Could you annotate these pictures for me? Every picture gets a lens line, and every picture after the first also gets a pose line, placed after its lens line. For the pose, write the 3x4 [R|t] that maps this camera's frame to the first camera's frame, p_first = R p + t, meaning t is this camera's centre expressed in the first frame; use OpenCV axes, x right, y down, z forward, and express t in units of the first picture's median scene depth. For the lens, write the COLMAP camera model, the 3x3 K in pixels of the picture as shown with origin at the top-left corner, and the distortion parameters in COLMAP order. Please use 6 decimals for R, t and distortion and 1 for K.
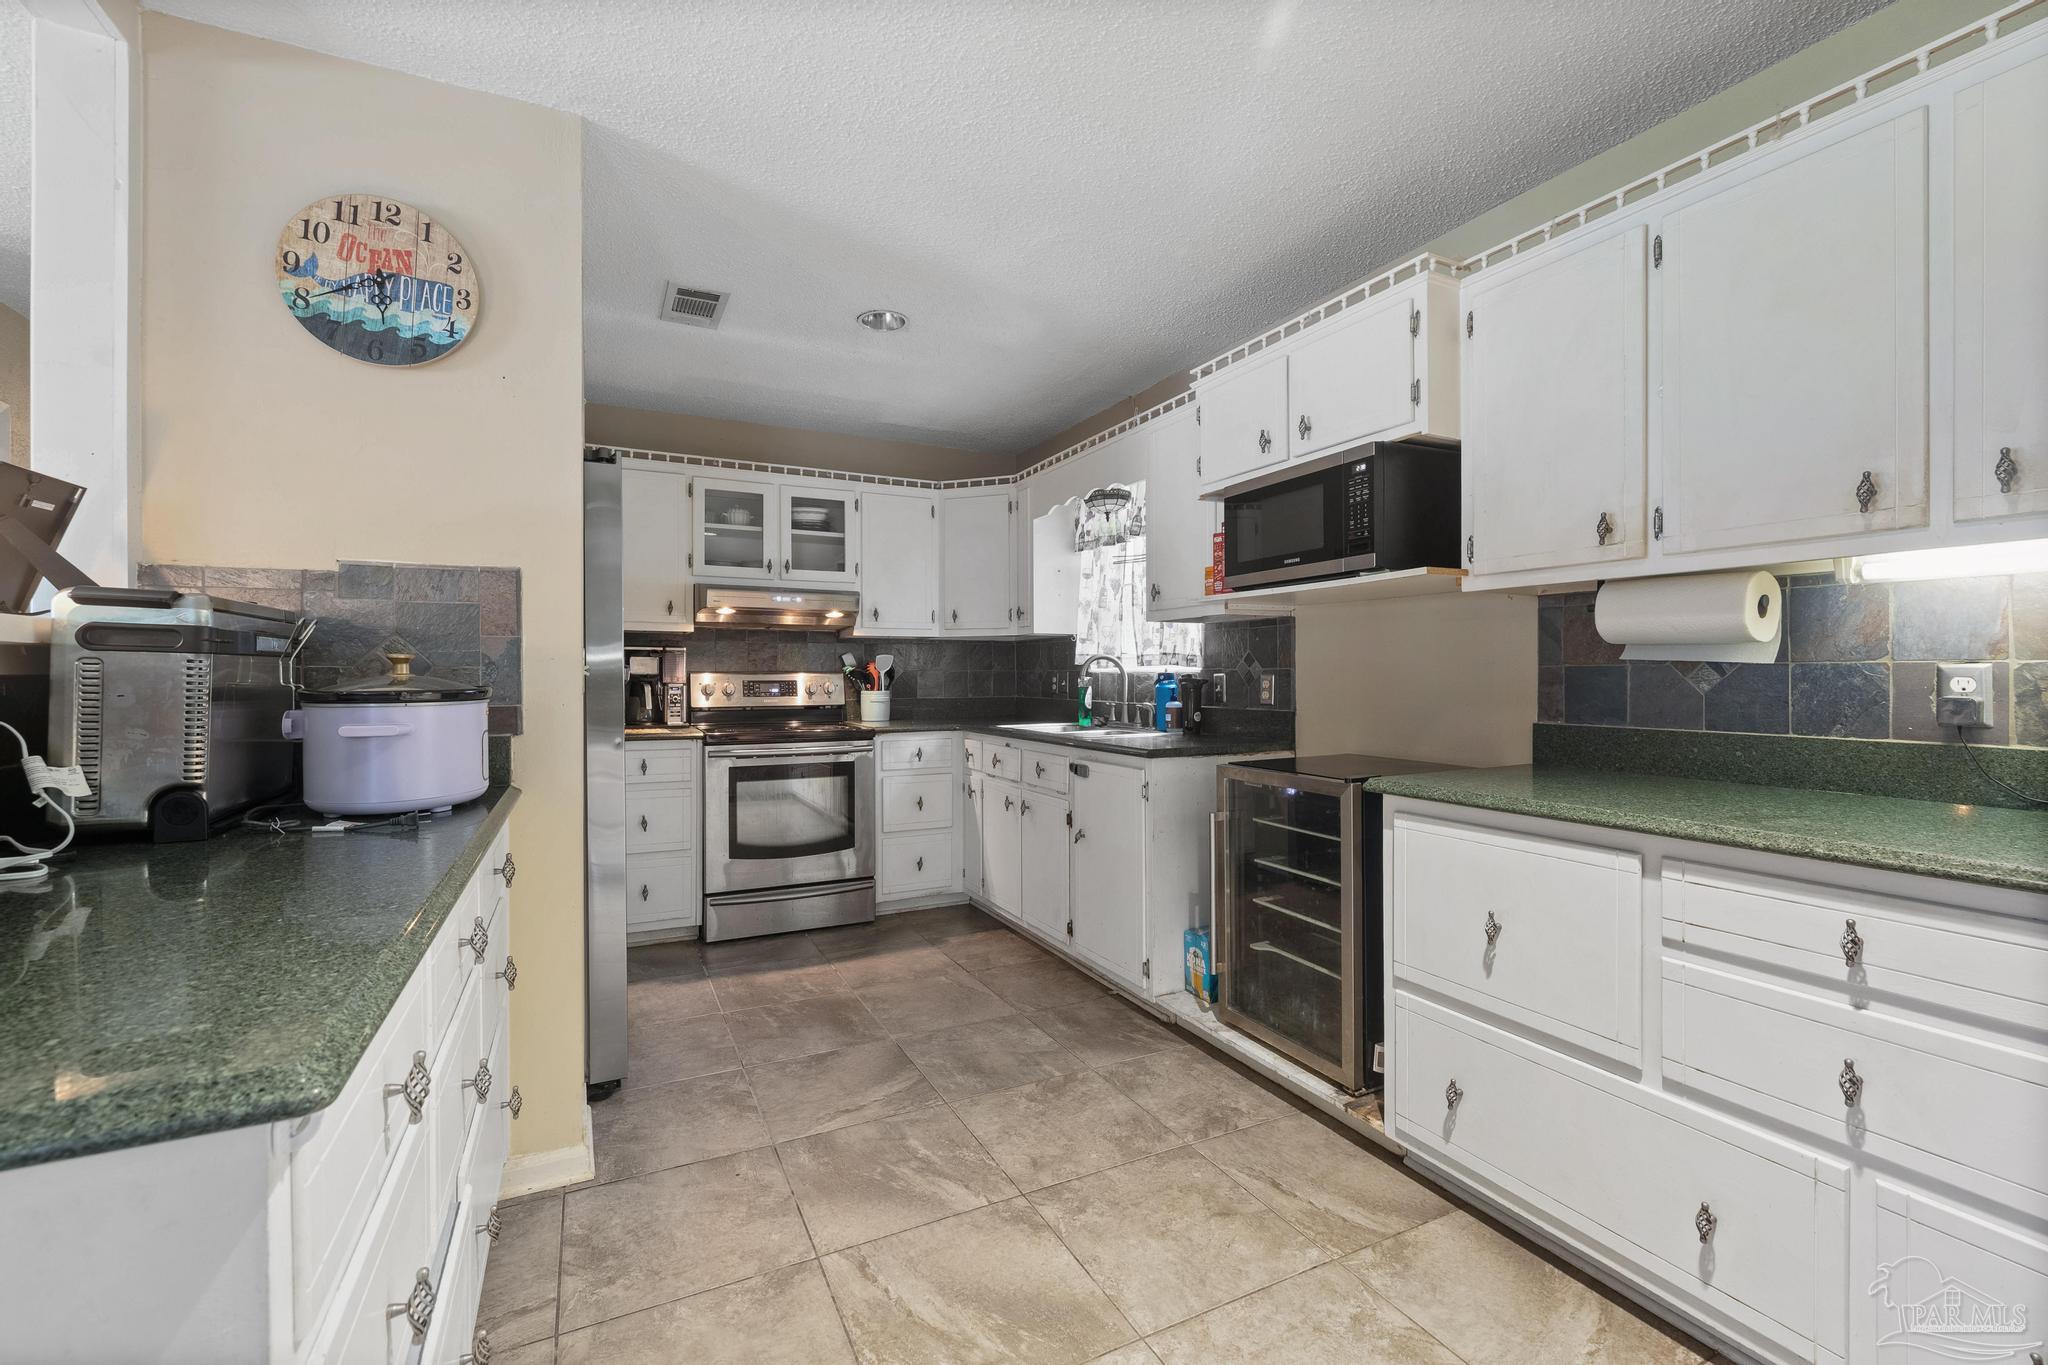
lens RADIAL K [[859.5, 0, 1017.8], [0, 859.5, 683.4], [0, 0, 1]] dist [-0.004765, 0.000616]
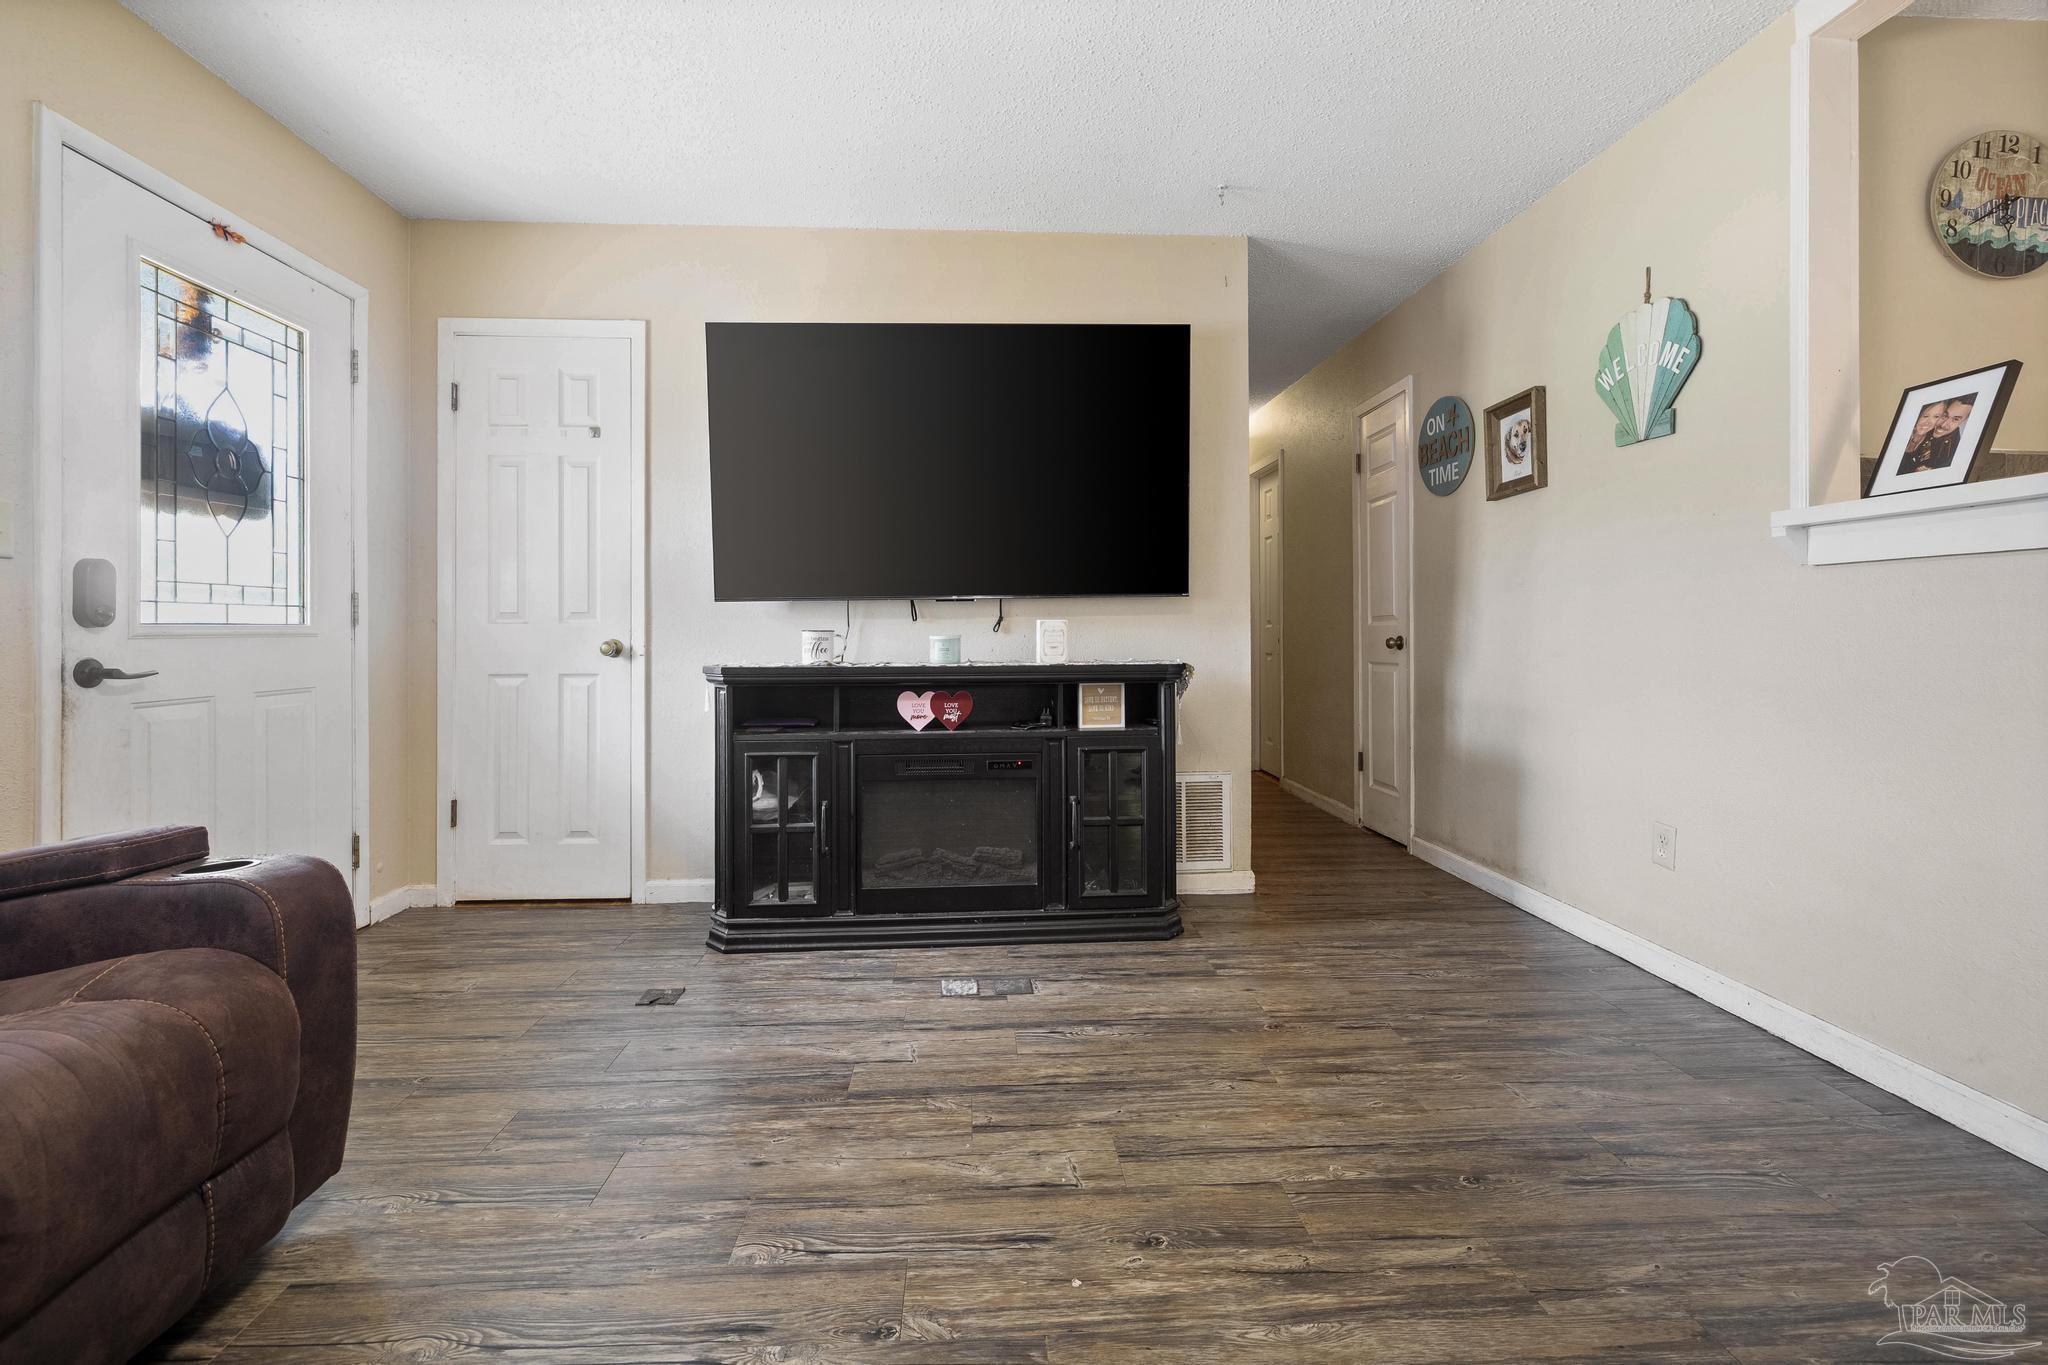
lens RADIAL K [[859.5, 0, 1013.0], [0, 859.5, 626.8], [0, 0, 1]] dist [-0.004765, 0.000616]
pose [[0.916161, -0.001264, -0.400808, -1.242951], [-0.003936, 0.999918, -0.012148, 0.094138], [0.400791, 0.012707, 0.916082, -0.470722]]
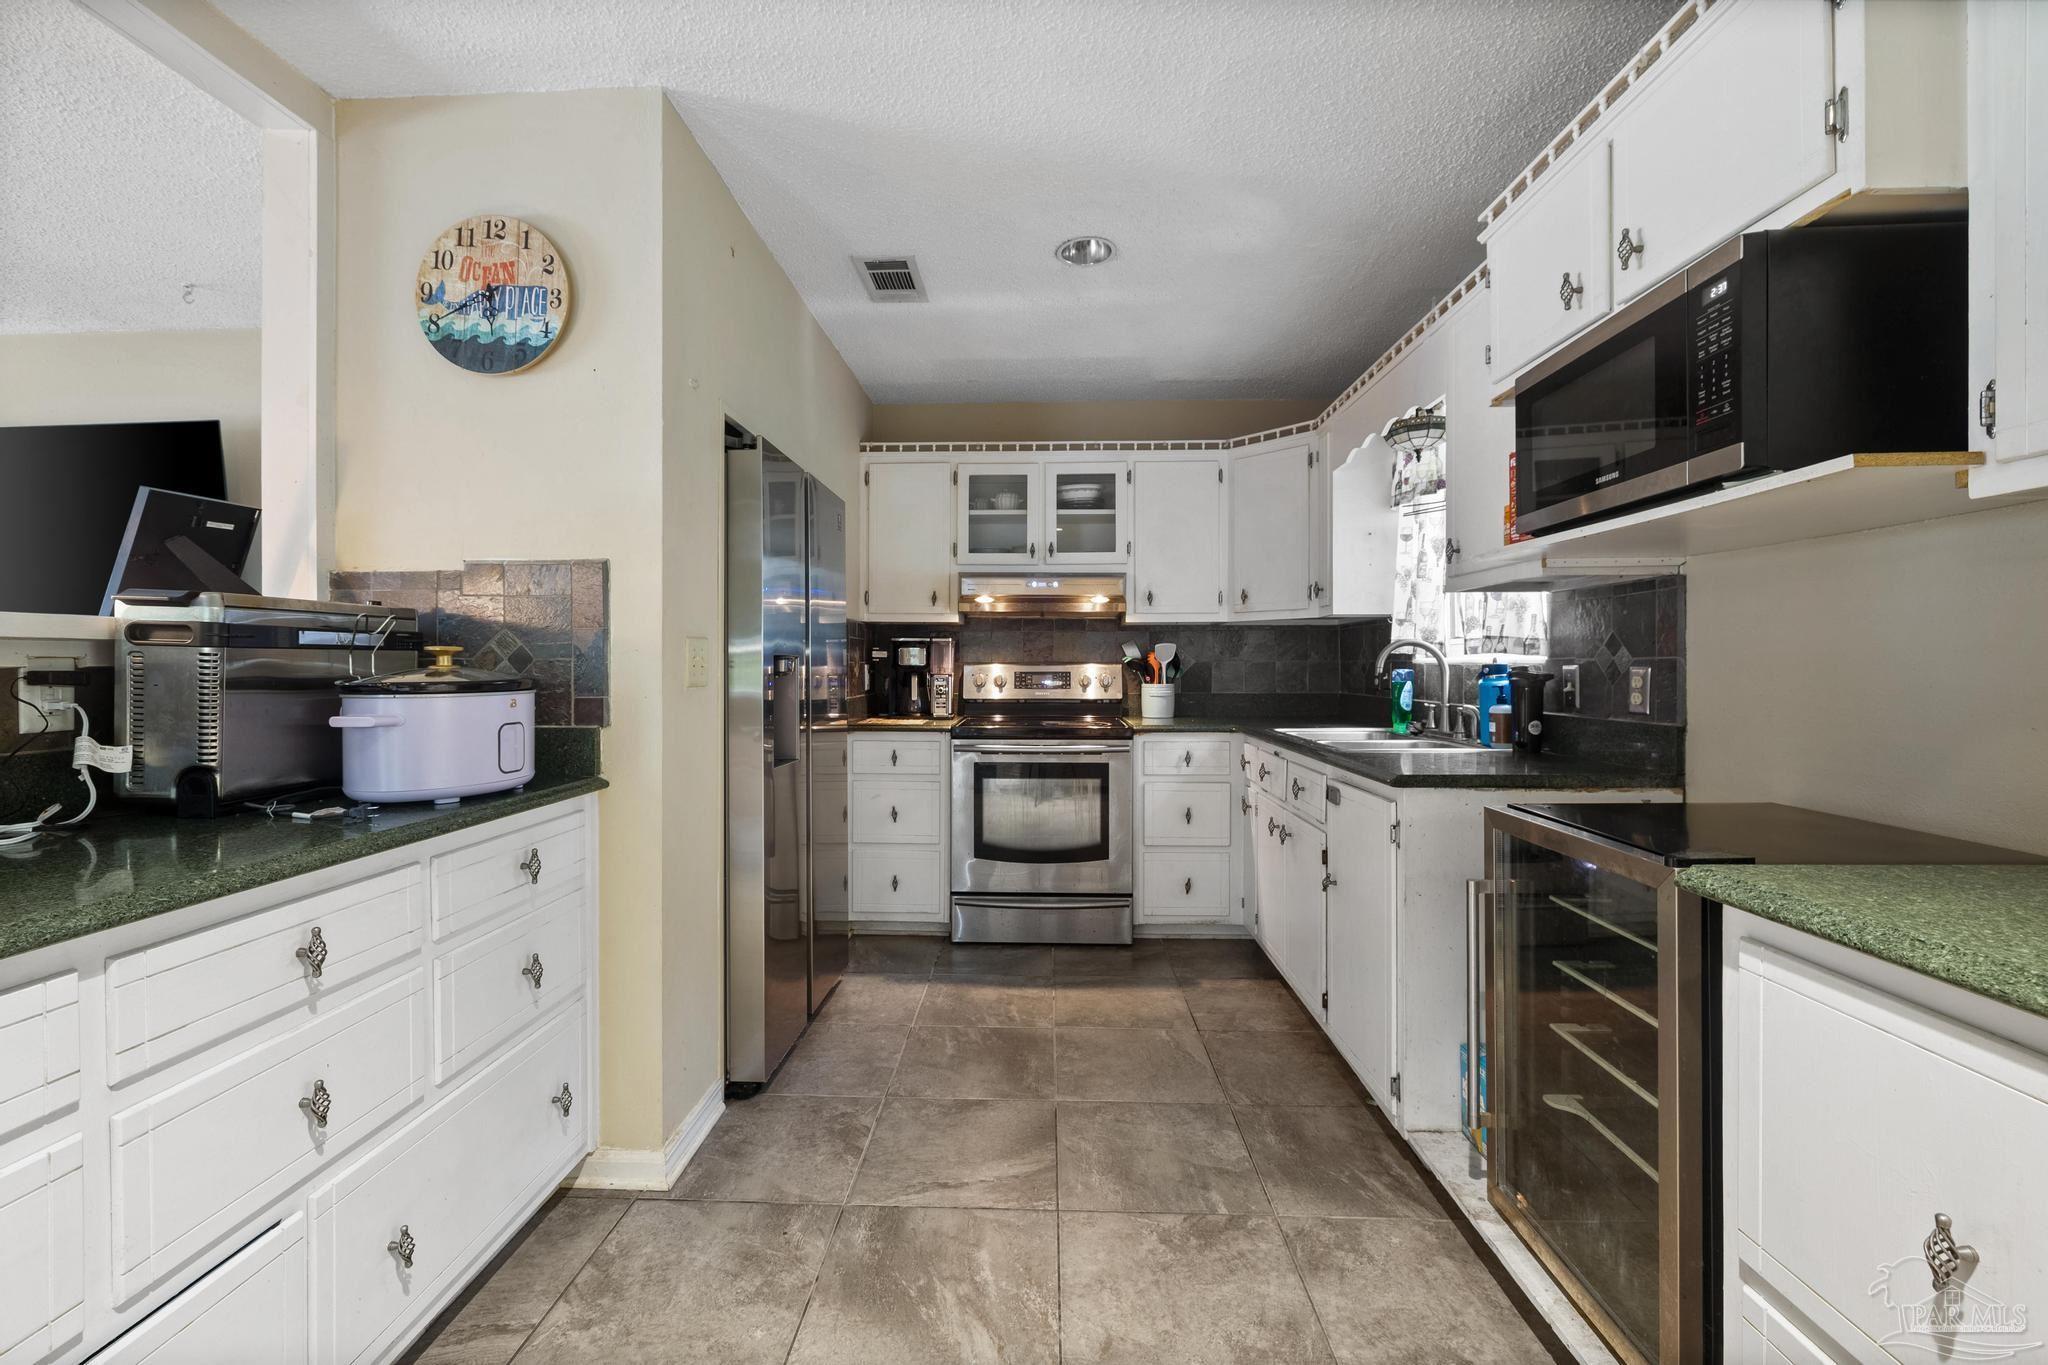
lens RADIAL K [[859.5, 0, 1003.3], [0, 859.5, 674.7], [0, 0, 1]] dist [-0.004765, 0.000616]
pose [[0.876693, 0.006650, -0.481005, 0.270132], [-0.006039, 0.999978, 0.002819, -0.005258], [0.481013, 0.000433, 0.876713, 0.310582]]
